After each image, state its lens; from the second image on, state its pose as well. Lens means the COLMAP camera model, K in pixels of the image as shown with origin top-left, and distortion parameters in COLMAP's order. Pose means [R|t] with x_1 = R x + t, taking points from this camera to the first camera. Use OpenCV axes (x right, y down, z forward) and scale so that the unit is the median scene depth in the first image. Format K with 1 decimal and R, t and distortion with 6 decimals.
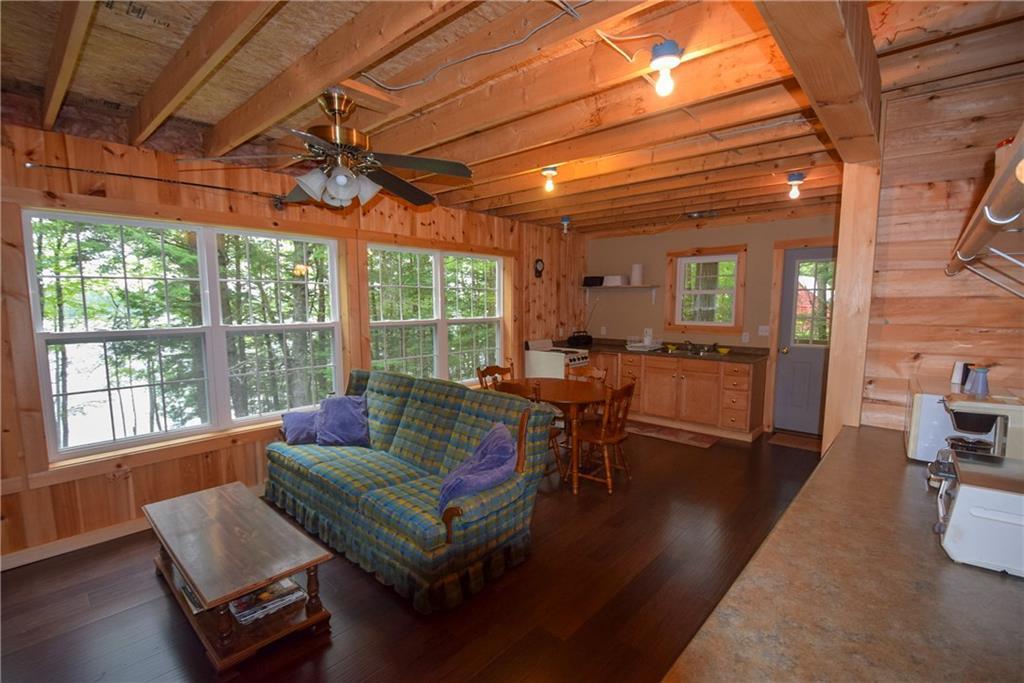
lens RADIAL K [[458.6, 0, 515.0], [0, 458.6, 351.7], [0, 0, 1]] dist [-0.000529, -0.000521]
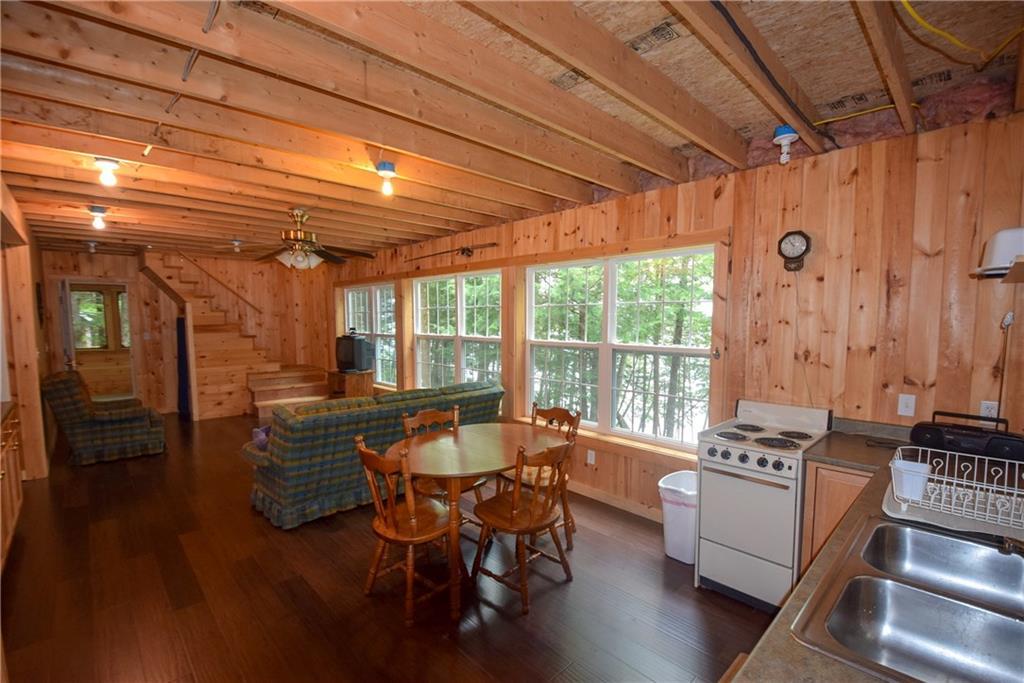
lens RADIAL K [[458.6, 0, 515.0], [0, 458.6, 351.7], [0, 0, 1]] dist [-0.000529, -0.000521]
pose [[-0.080199, 0.071125, -0.994238, 0.602225], [-0.110384, 0.990682, 0.079774, -0.094591], [0.990648, 0.116146, -0.071600, 0.838646]]
